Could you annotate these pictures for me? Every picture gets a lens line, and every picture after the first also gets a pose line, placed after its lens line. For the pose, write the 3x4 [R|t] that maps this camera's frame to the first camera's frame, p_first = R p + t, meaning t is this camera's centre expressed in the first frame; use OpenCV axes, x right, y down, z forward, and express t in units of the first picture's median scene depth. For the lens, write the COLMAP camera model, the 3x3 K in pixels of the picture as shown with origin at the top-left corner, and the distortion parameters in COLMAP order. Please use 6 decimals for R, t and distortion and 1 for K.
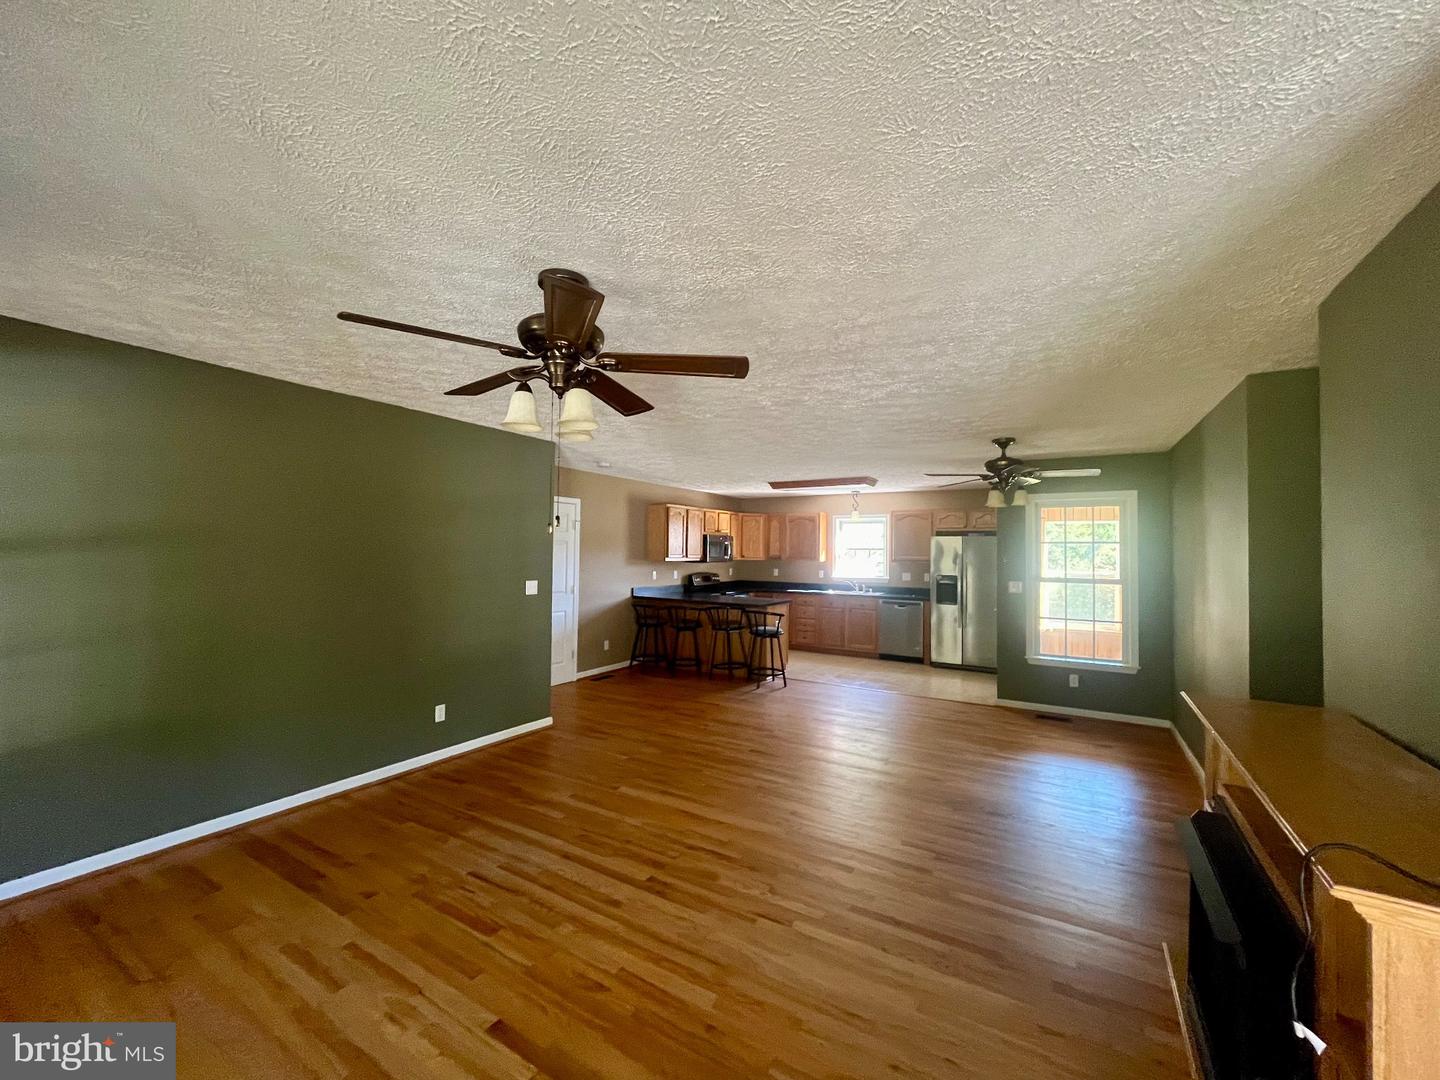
lens RADIAL K [[576.5, 0, 714.3], [0, 576.5, 538.0], [0, 0, 1]] dist [-0.001655, -0.000114]
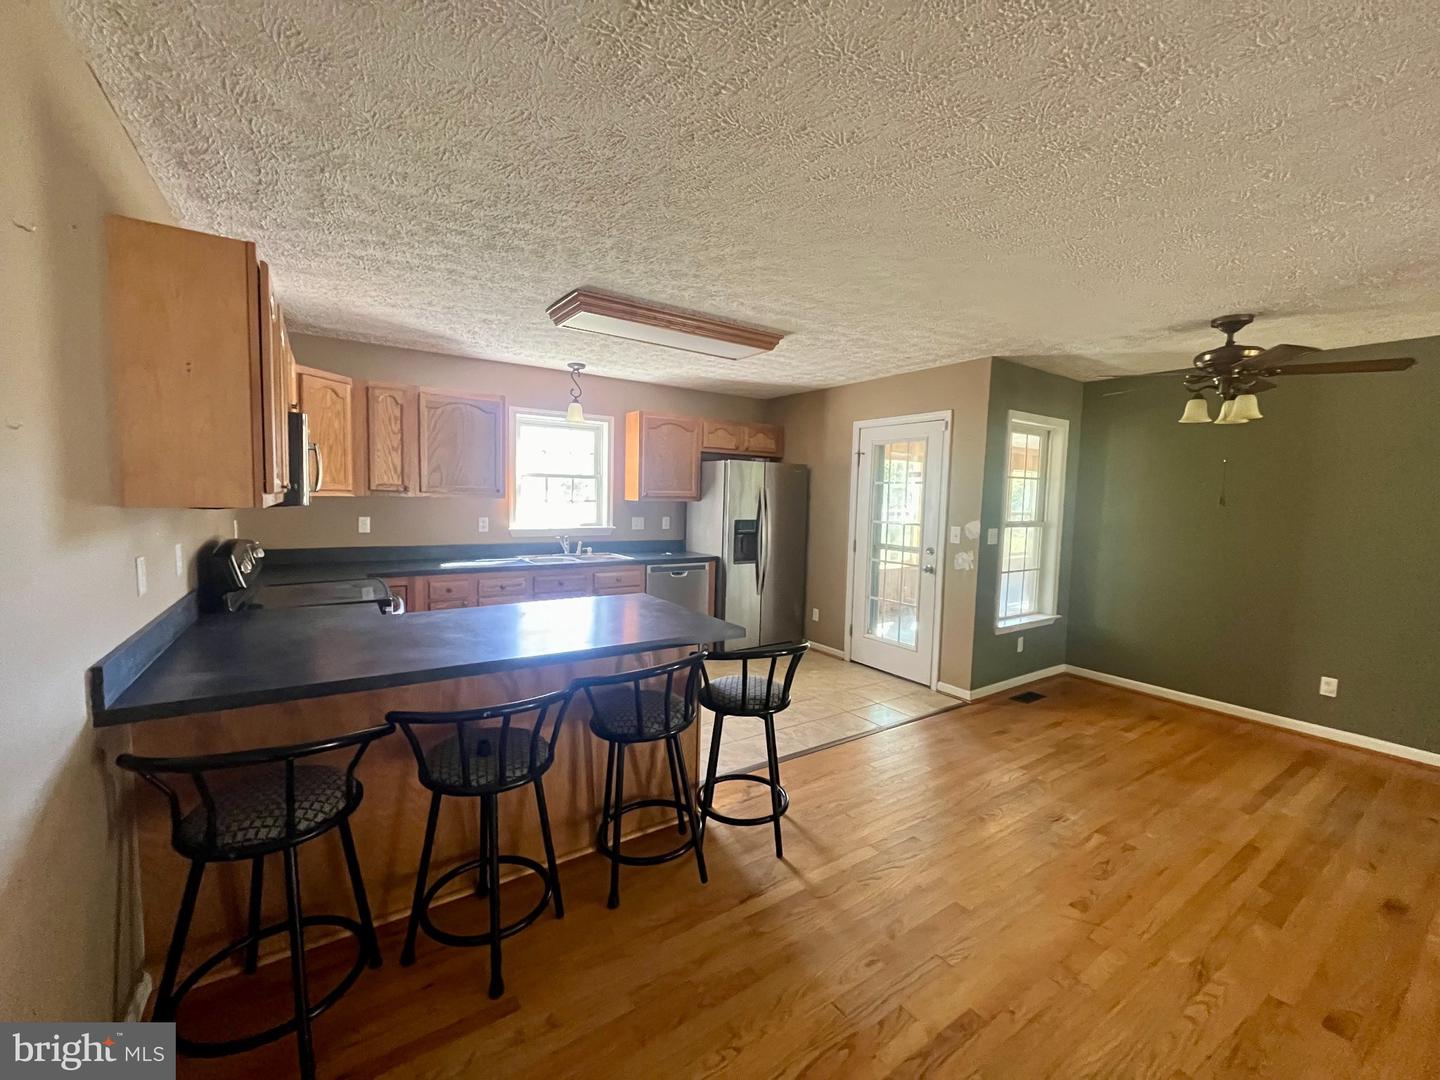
lens RADIAL K [[576.5, 0, 721.5], [0, 576.5, 536.6], [0, 0, 1]] dist [-0.001655, -0.000114]
pose [[0.416491, -0.069349, 0.906491, -0.615163], [-0.041455, 0.994601, 0.095137, 0.064466], [-0.908194, -0.077202, 0.411367, 2.207667]]
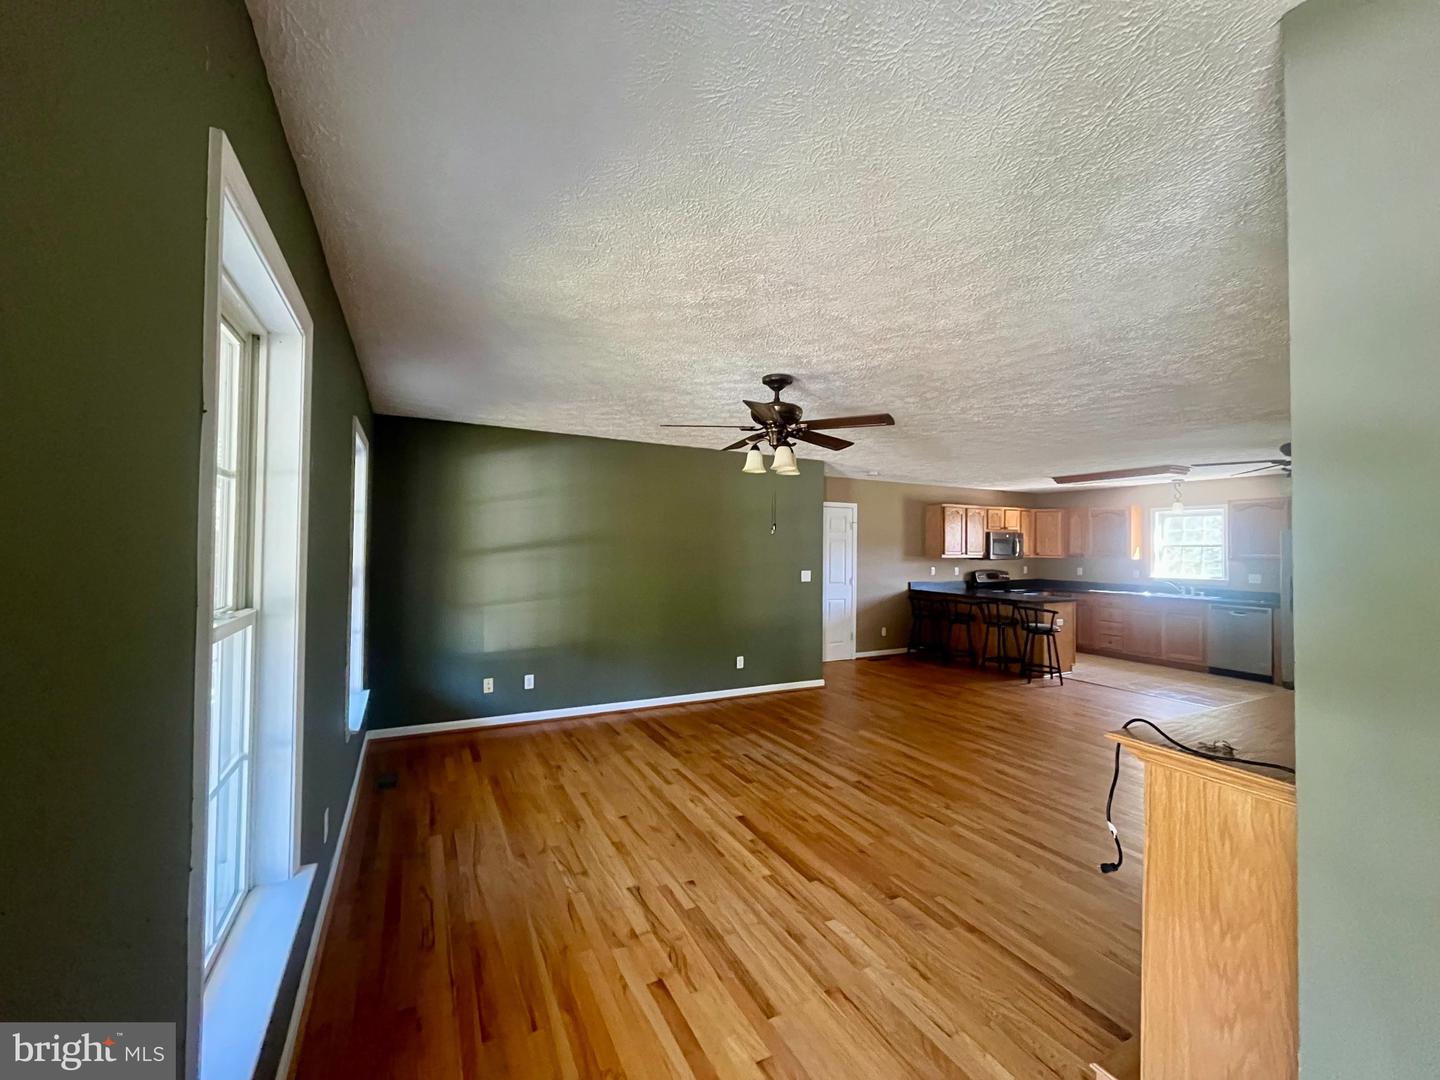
lens RADIAL K [[577.2, 0, 718.7], [0, 577.2, 541.3], [0, 0, 1]] dist [-0.000806, 0.000915]
pose [[0.856754, -0.008412, -0.515657, 0.330069], [0.012052, 0.999920, 0.003712, 0.002359], [0.515585, -0.009395, 0.856787, -0.367896]]
